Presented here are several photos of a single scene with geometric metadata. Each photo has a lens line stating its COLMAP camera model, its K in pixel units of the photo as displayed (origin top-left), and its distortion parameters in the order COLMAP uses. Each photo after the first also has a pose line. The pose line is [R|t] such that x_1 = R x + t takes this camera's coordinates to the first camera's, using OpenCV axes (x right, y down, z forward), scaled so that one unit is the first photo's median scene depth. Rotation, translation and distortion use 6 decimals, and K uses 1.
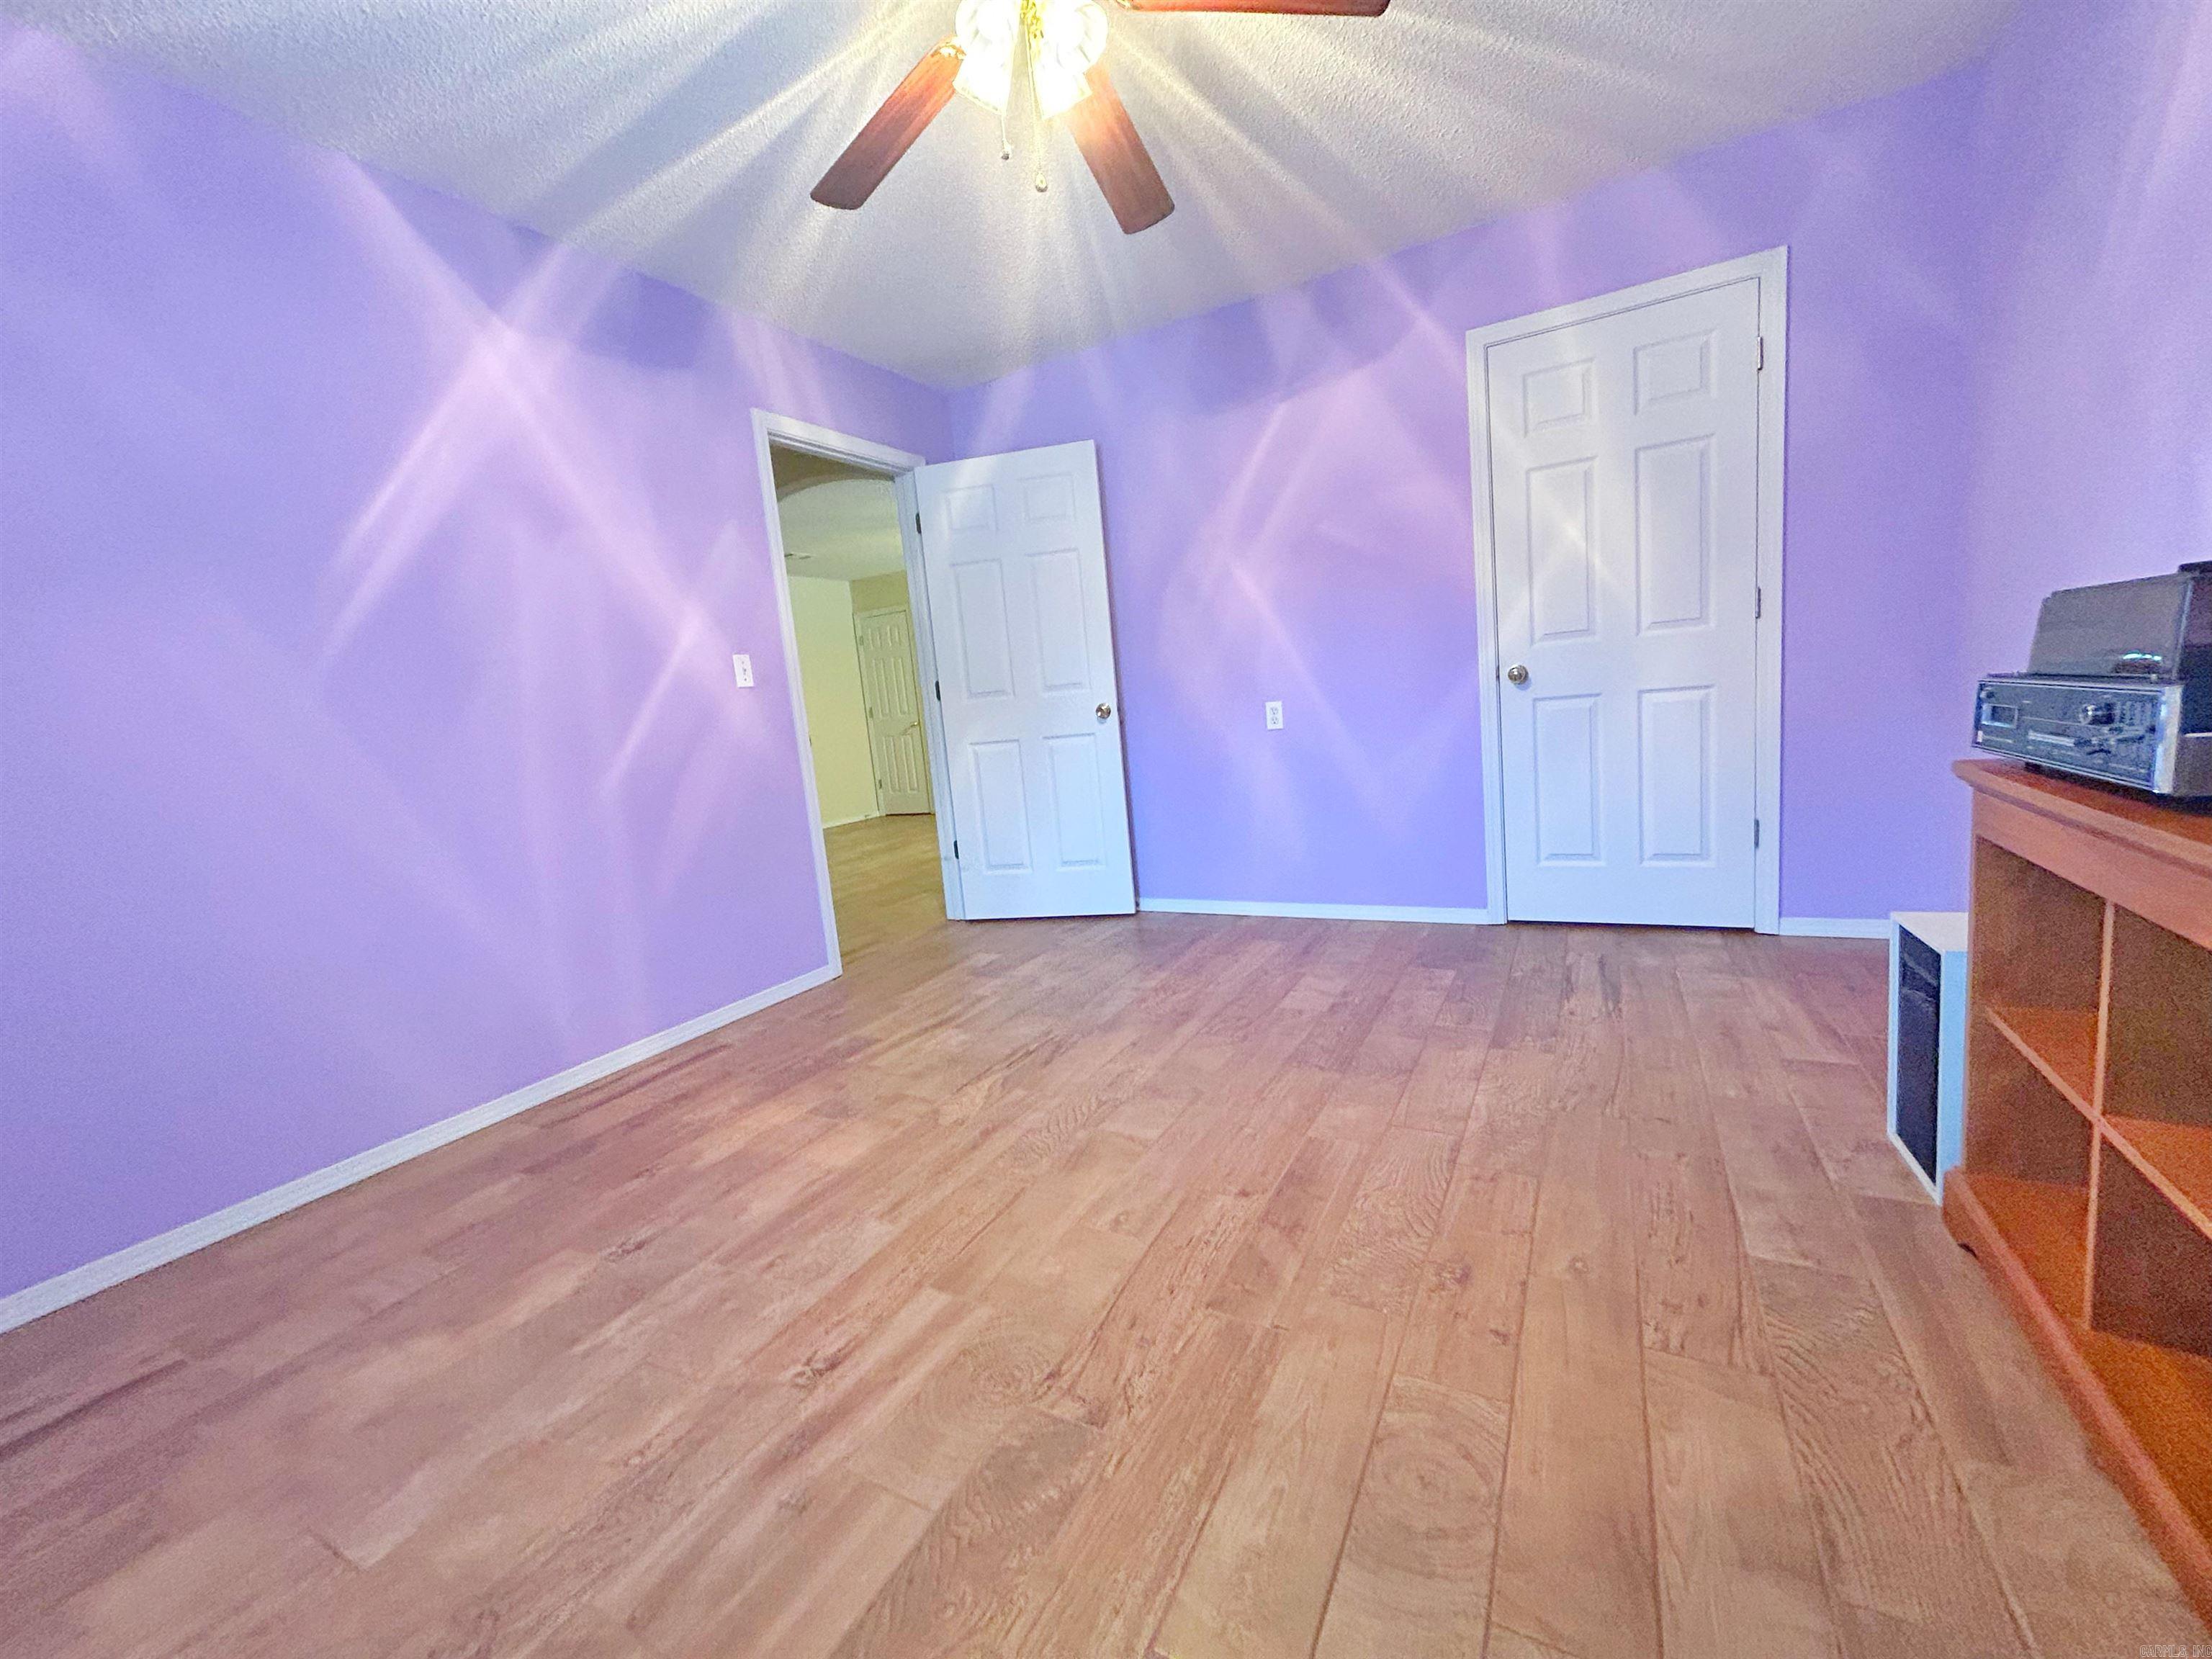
lens RADIAL K [[887.2, 0, 1101.5], [0, 887.2, 826.7], [0, 0, 1]] dist [-0.002851, 0.000948]
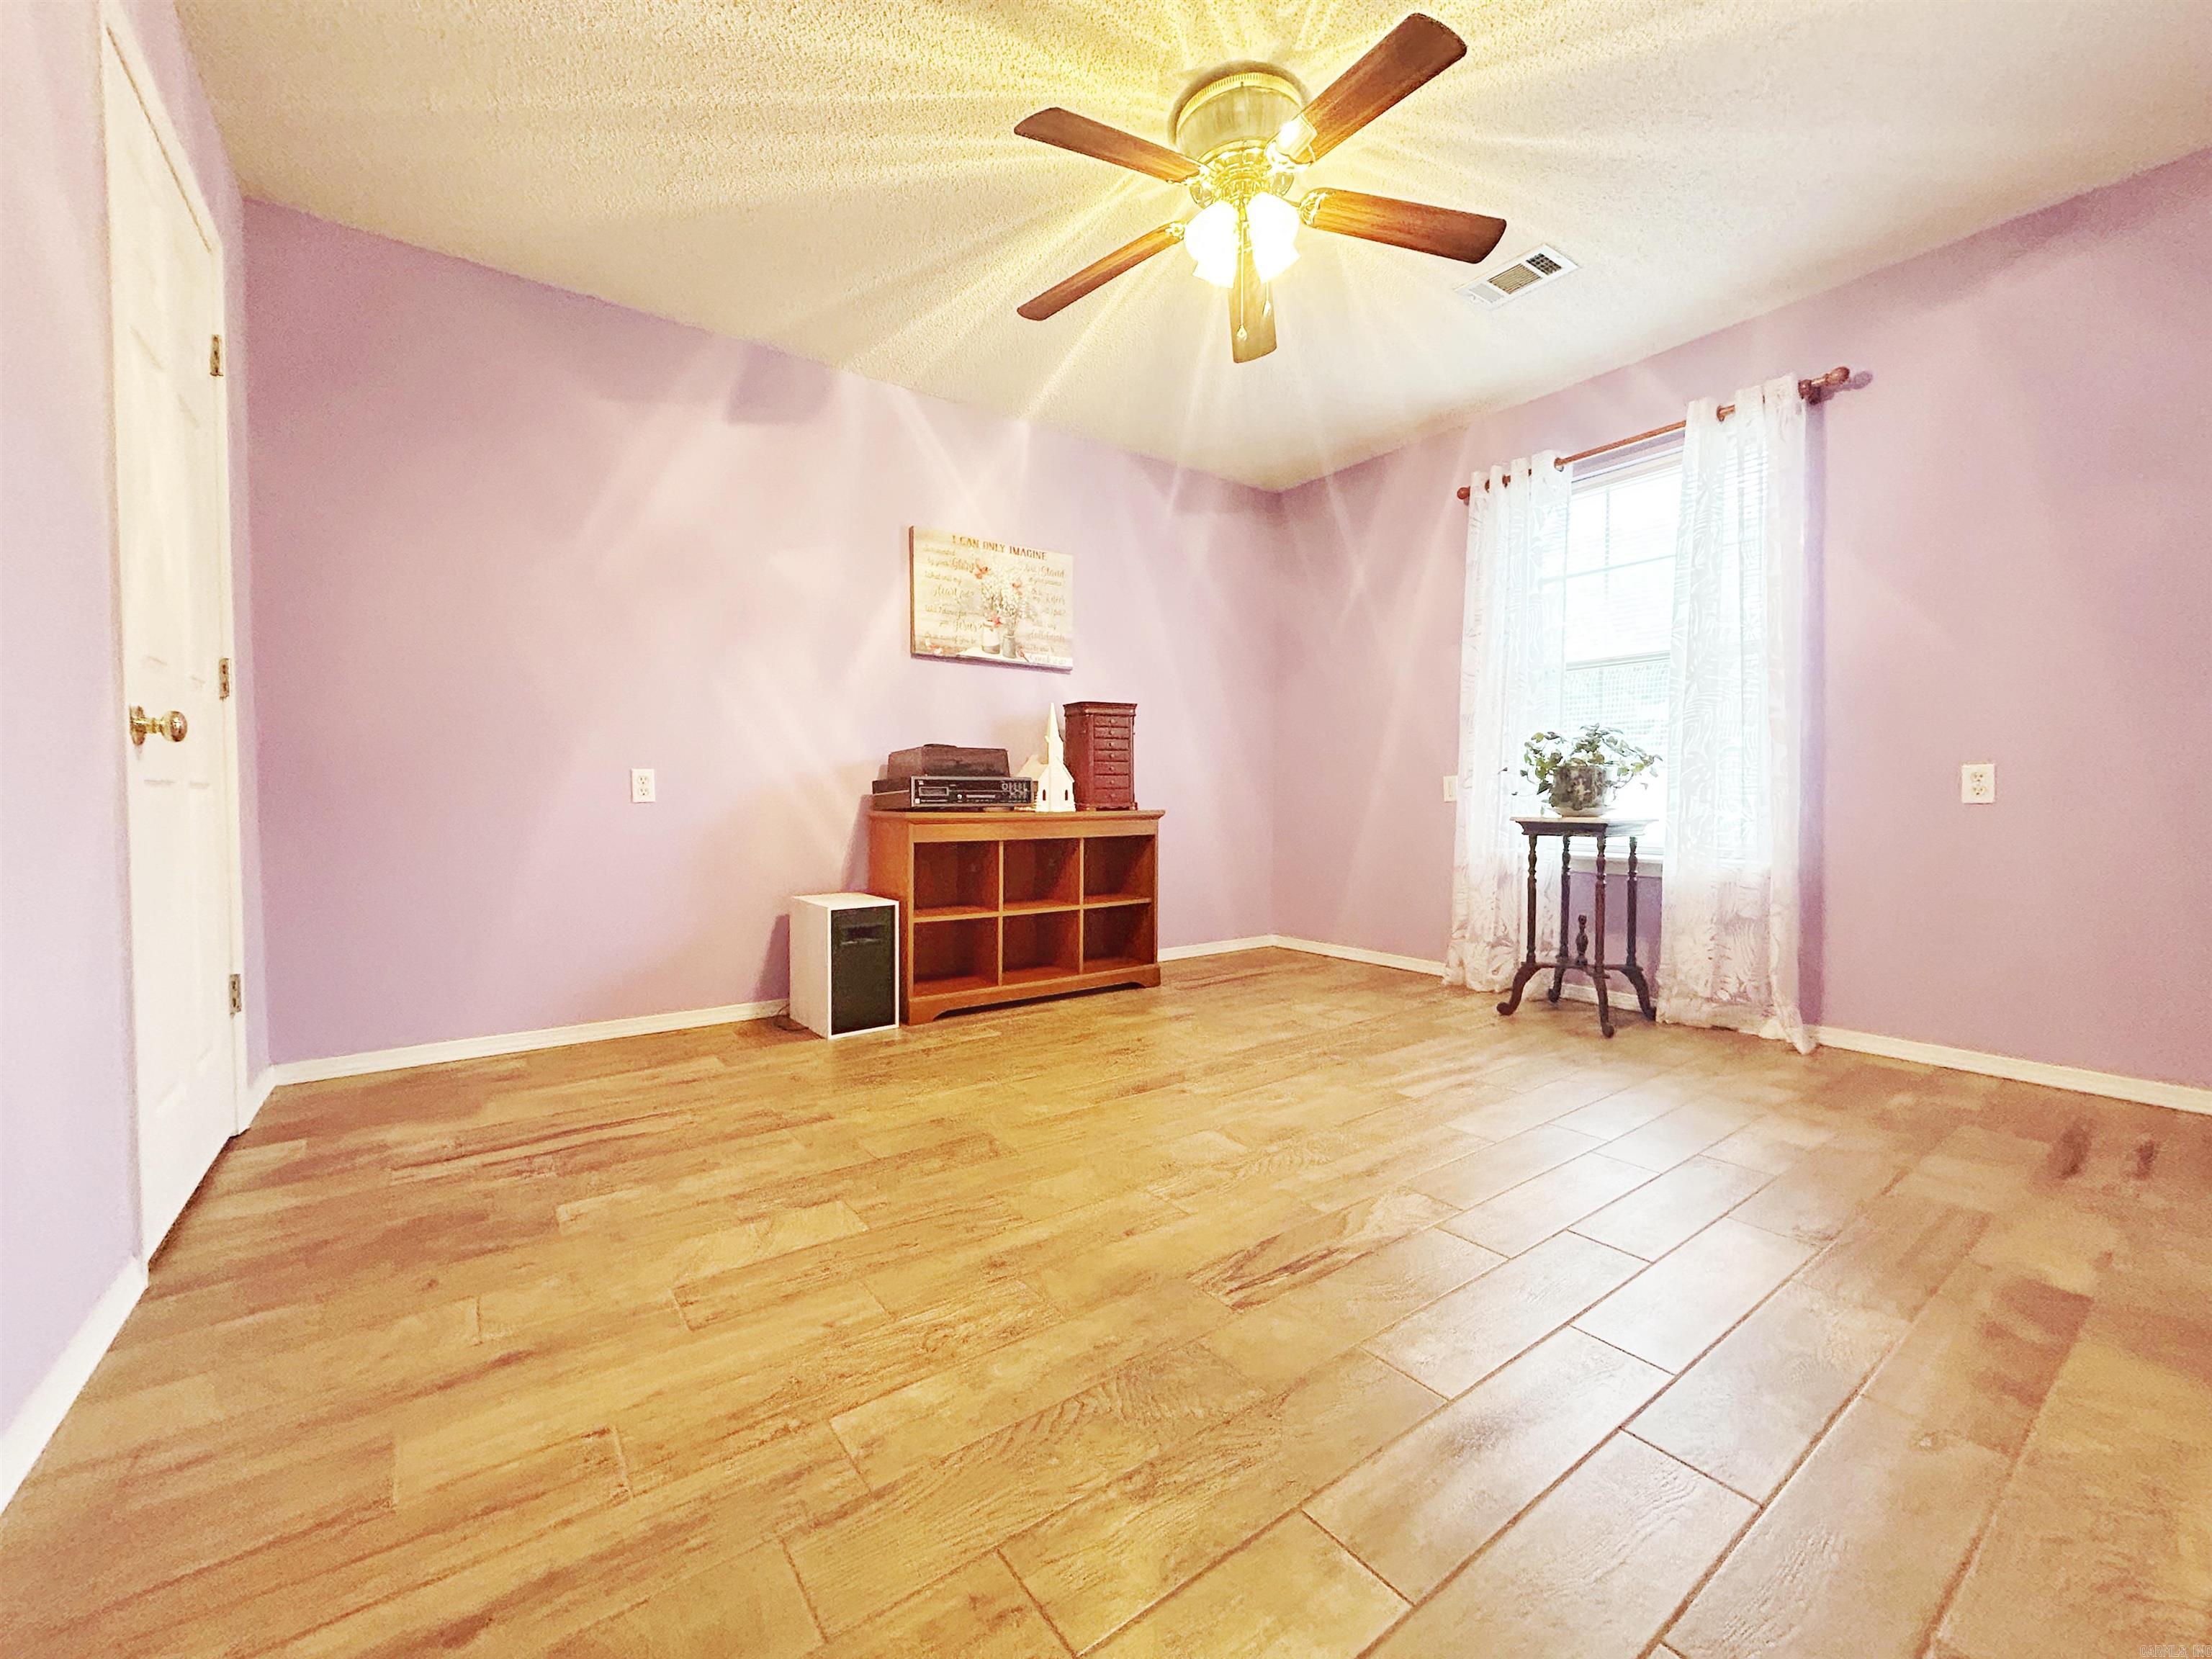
lens RADIAL K [[887.2, 0, 1101.3], [0, 887.2, 825.8], [0, 0, 1]] dist [-0.002851, 0.000948]
pose [[-0.901649, 0.082132, 0.424598, -0.255817], [0.144436, 0.982615, 0.116642, -0.132116], [-0.407637, 0.166497, -0.897837, 1.614899]]
